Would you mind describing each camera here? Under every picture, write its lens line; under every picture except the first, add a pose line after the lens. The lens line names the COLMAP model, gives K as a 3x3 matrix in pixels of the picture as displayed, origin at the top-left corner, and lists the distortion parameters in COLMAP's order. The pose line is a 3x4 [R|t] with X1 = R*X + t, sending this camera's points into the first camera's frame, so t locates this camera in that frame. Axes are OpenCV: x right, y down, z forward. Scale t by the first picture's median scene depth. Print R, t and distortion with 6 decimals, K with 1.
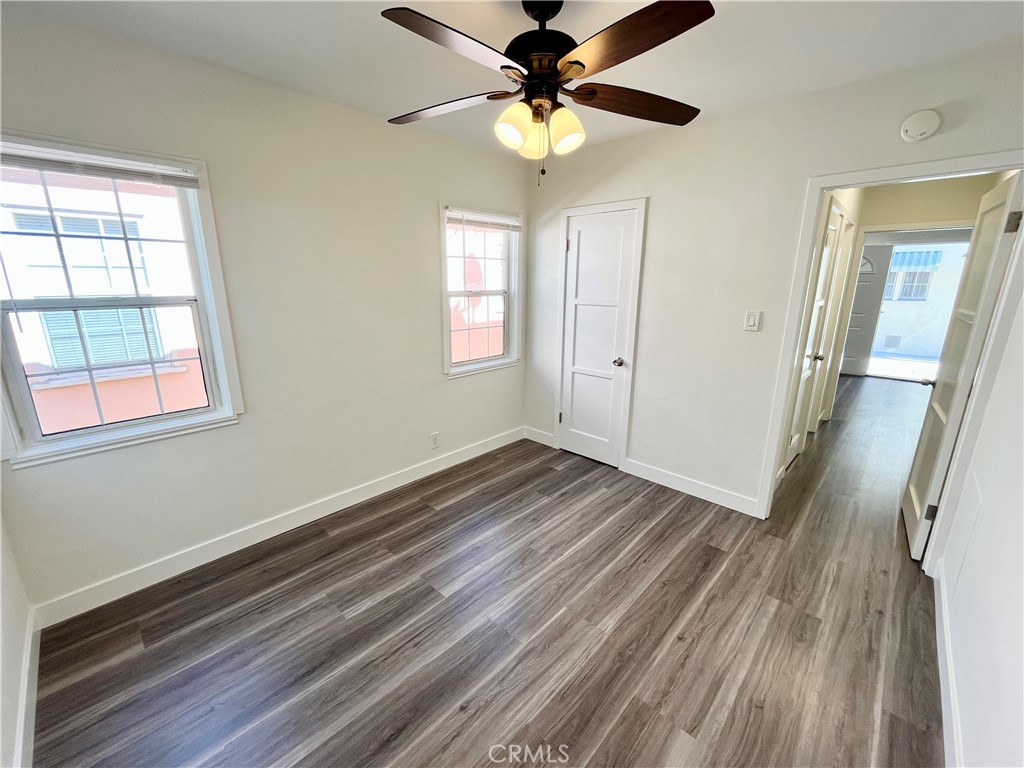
lens RADIAL K [[416.5, 0, 509.9], [0, 416.5, 385.9], [0, 0, 1]] dist [-0.000996, -0.000337]
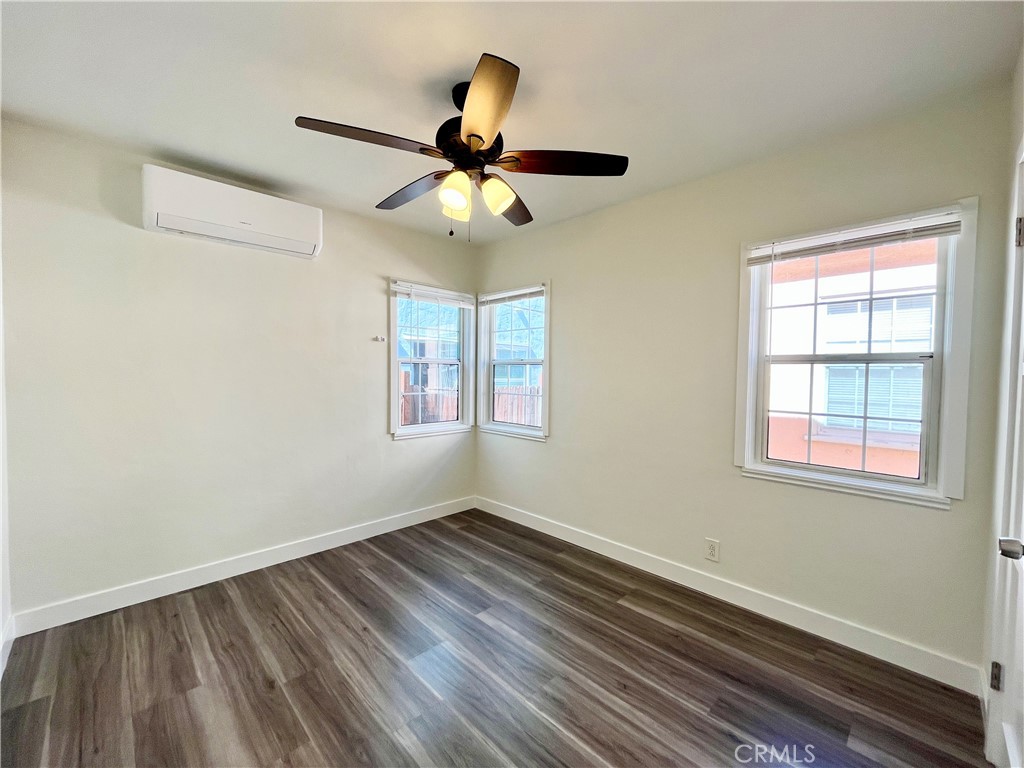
lens RADIAL K [[416.5, 0, 509.9], [0, 416.5, 385.9], [0, 0, 1]] dist [-0.000996, -0.000337]
pose [[-0.035923, 0.027746, -0.998969, 0.874050], [-0.257215, 0.965681, 0.036071, -0.132665], [0.965686, 0.258246, -0.027554, 0.912308]]
